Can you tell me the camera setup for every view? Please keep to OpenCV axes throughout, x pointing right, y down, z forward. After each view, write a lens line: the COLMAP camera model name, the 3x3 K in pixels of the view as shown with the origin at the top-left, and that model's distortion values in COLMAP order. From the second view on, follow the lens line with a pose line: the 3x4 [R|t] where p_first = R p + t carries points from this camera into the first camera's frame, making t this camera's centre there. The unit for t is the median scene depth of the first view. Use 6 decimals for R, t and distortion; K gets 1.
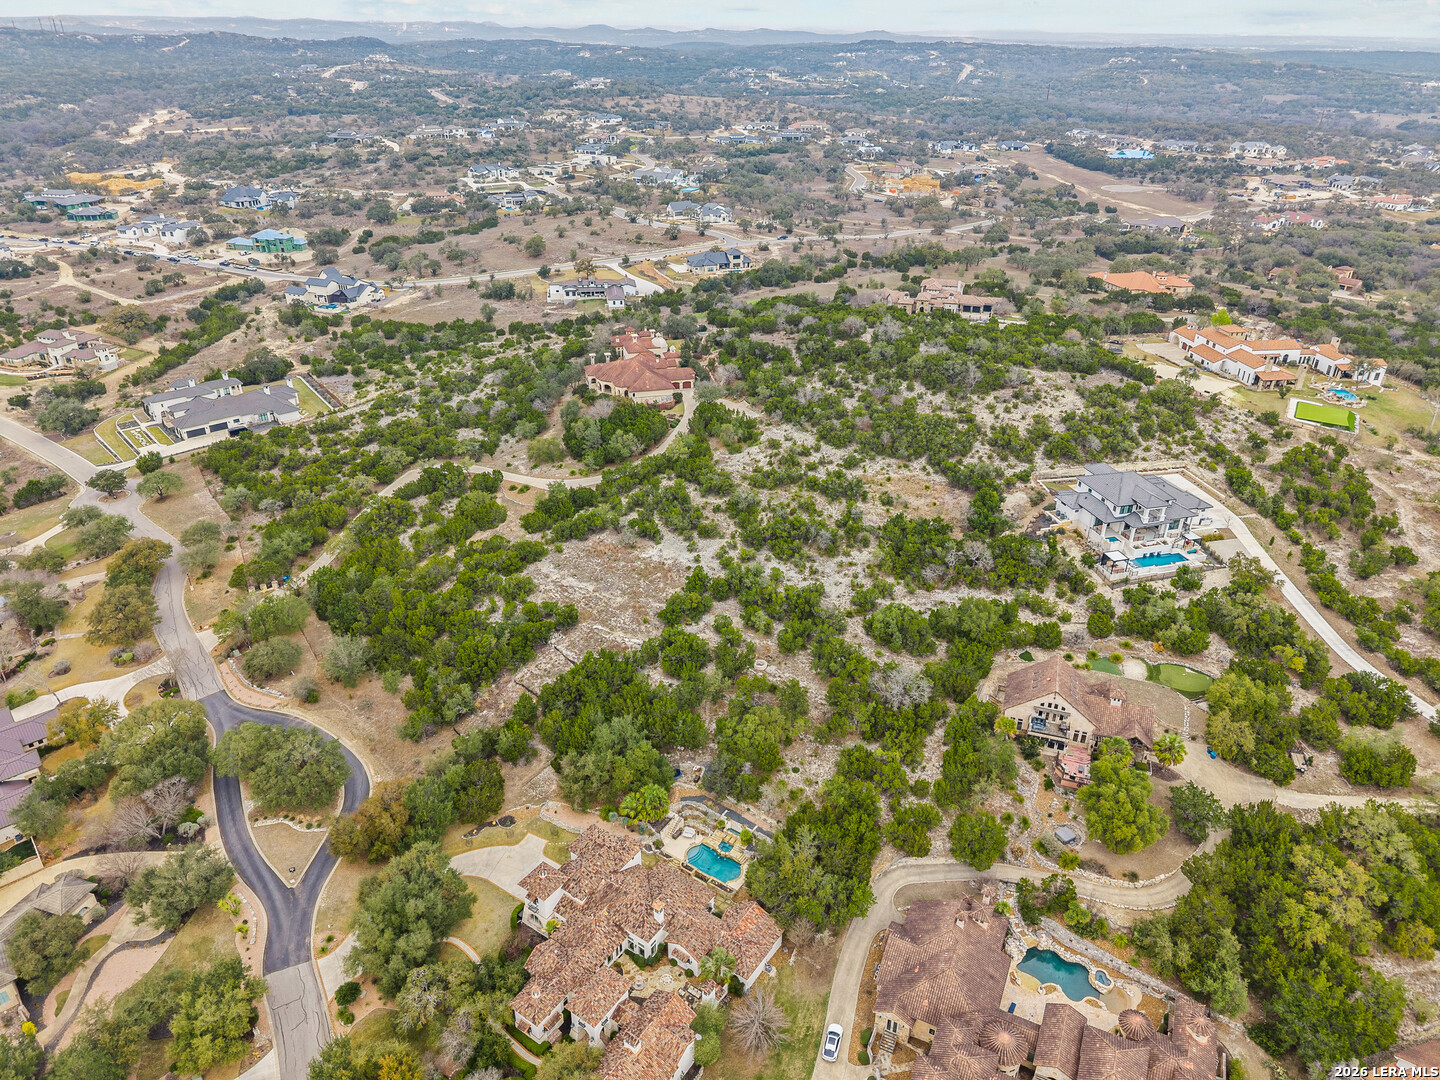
lens RADIAL K [[962.6, 0, 720.1], [0, 962.6, 541.7], [0, 0, 1]] dist [0.021125, -0.020777]
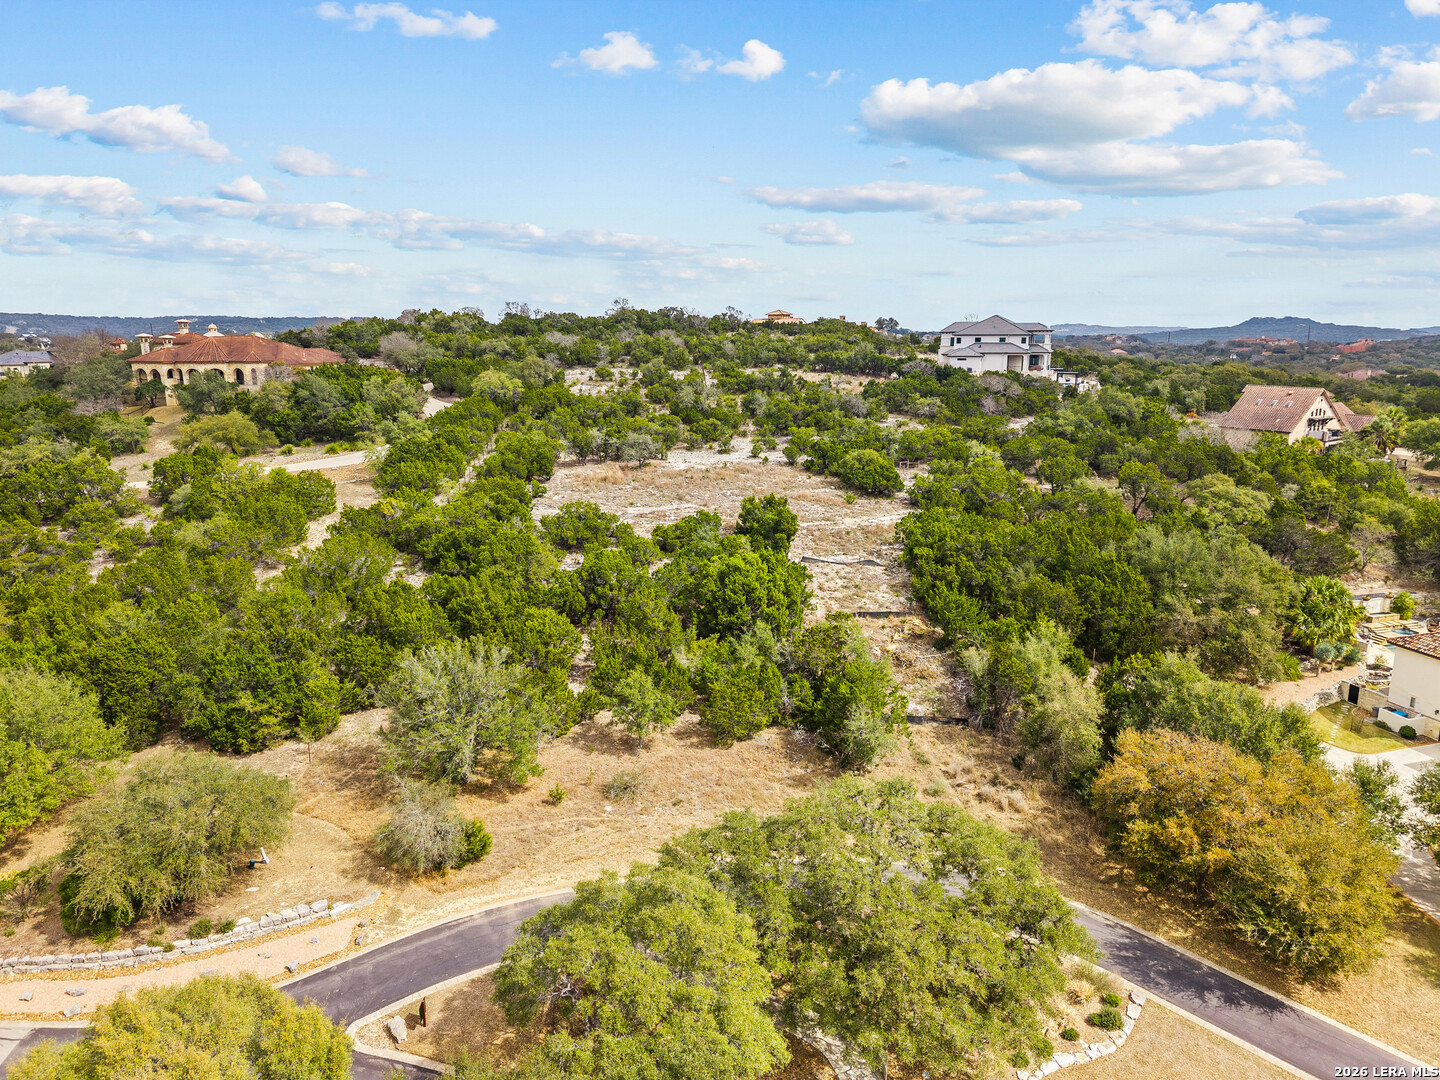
lens RADIAL K [[962.6, 0, 719.5], [0, 962.6, 545.7], [0, 0, 1]] dist [0.021125, -0.020777]
pose [[0.621380, -0.180627, 0.762404, -0.468893], [0.376306, 0.922288, -0.088194, 0.107941], [-0.687227, 0.341699, 0.641063, 0.594799]]
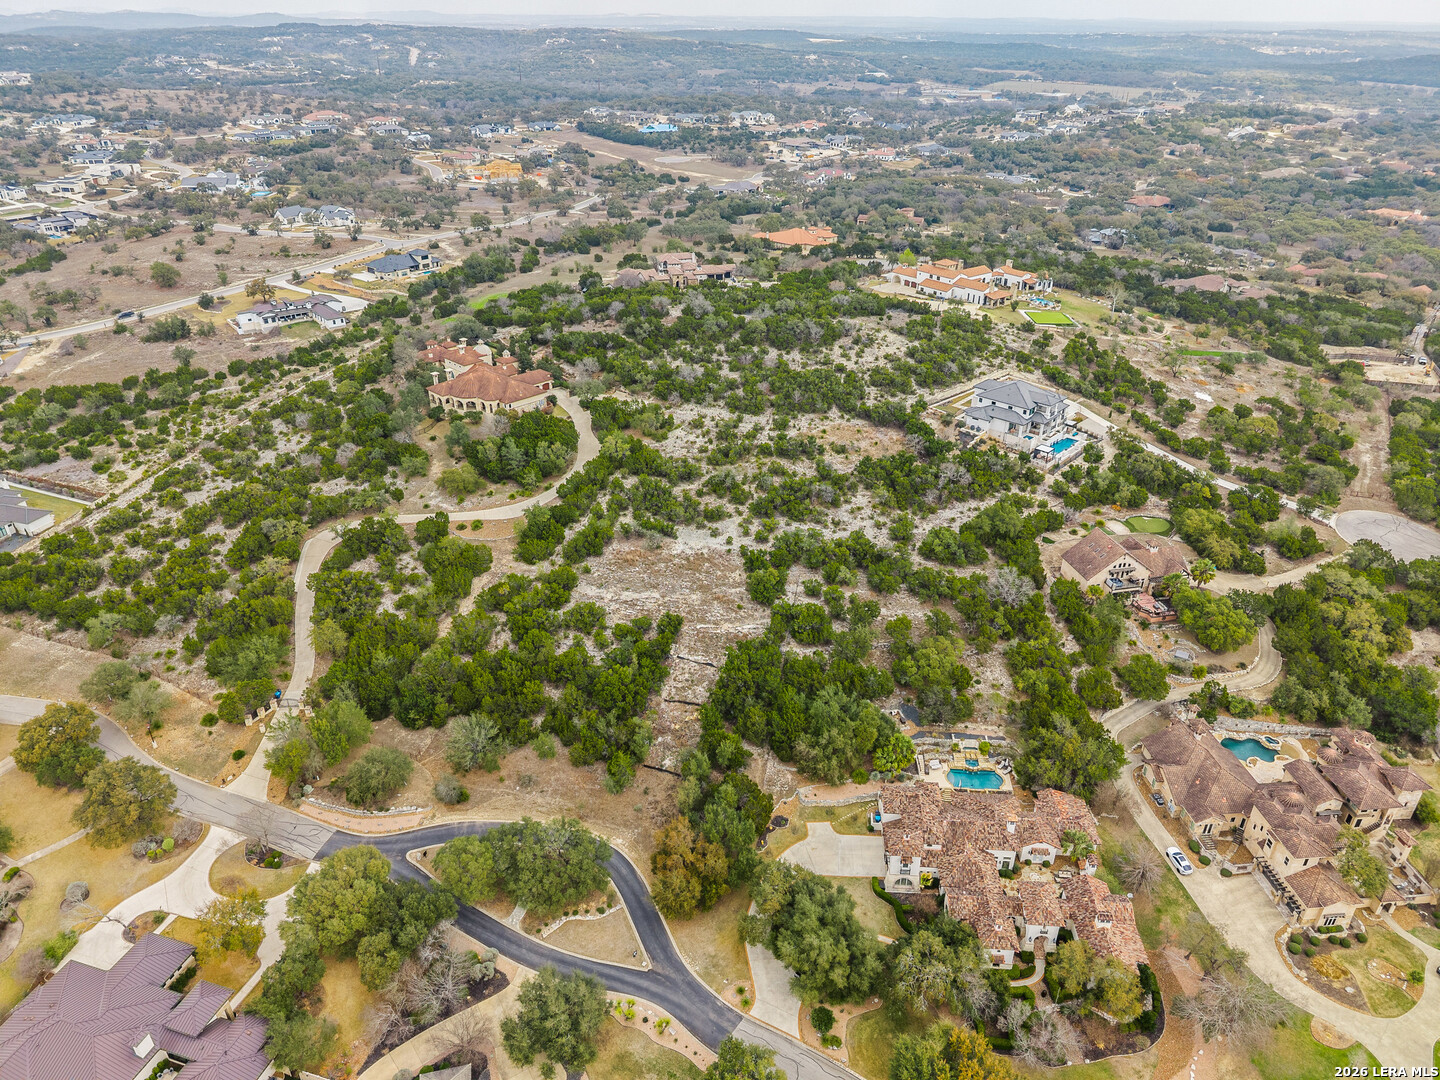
lens RADIAL K [[962.6, 0, 719.1], [0, 962.6, 542.2], [0, 0, 1]] dist [0.021125, -0.020777]
pose [[0.855717, -0.251640, 0.452135, -0.453114], [0.244751, 0.966696, 0.074804, -0.054353], [-0.455901, 0.046650, 0.888807, 0.092504]]
